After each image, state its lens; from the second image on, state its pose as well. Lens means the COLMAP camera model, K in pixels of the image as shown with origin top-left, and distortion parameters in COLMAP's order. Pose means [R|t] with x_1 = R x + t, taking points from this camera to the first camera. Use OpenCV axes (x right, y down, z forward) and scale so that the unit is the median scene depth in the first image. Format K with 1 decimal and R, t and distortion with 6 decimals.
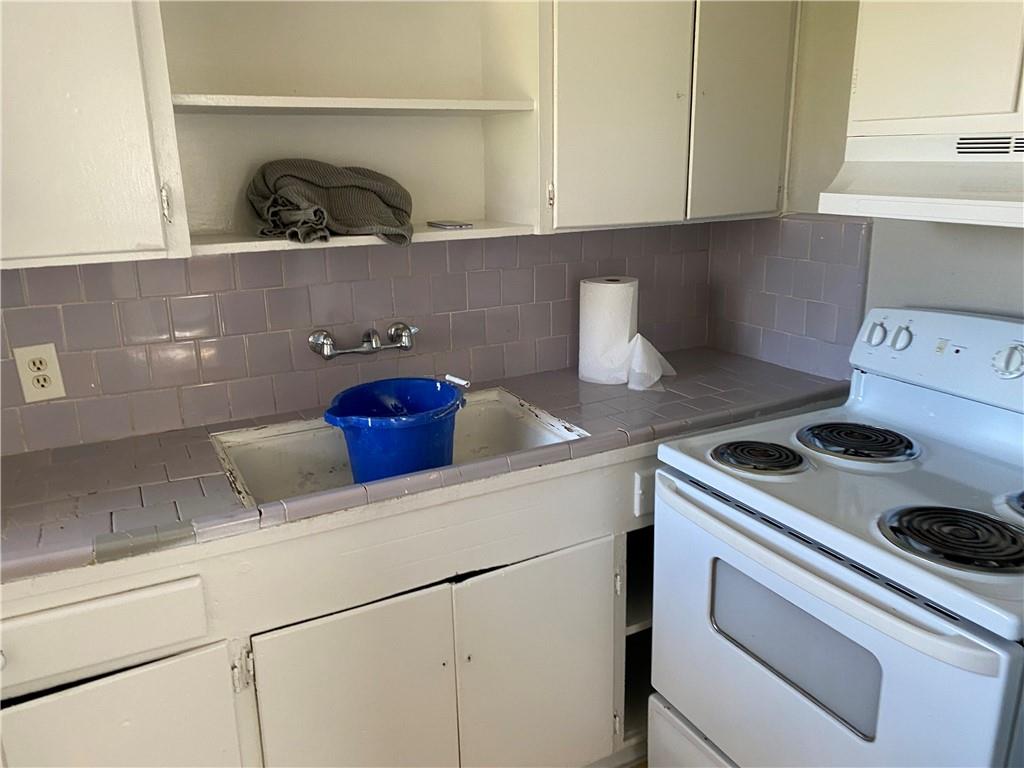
lens RADIAL K [[777.9, 0, 504.0], [0, 777.9, 386.8], [0, 0, 1]] dist [0.106621, -0.191781]
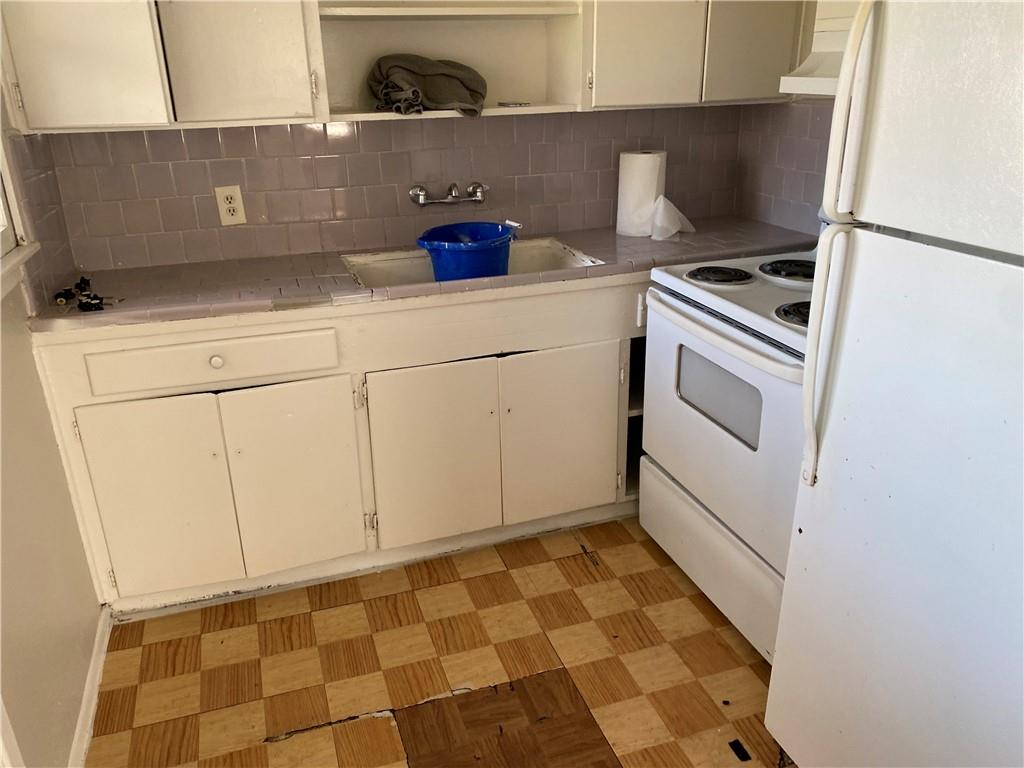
lens RADIAL K [[777.9, 0, 504.0], [0, 777.9, 386.8], [0, 0, 1]] dist [0.106621, -0.191781]
pose [[0.988003, 0.053729, -0.144787, 0.146611], [-0.037881, 0.993202, 0.110071, 0.134691], [0.149717, -0.103265, 0.983322, -0.401216]]
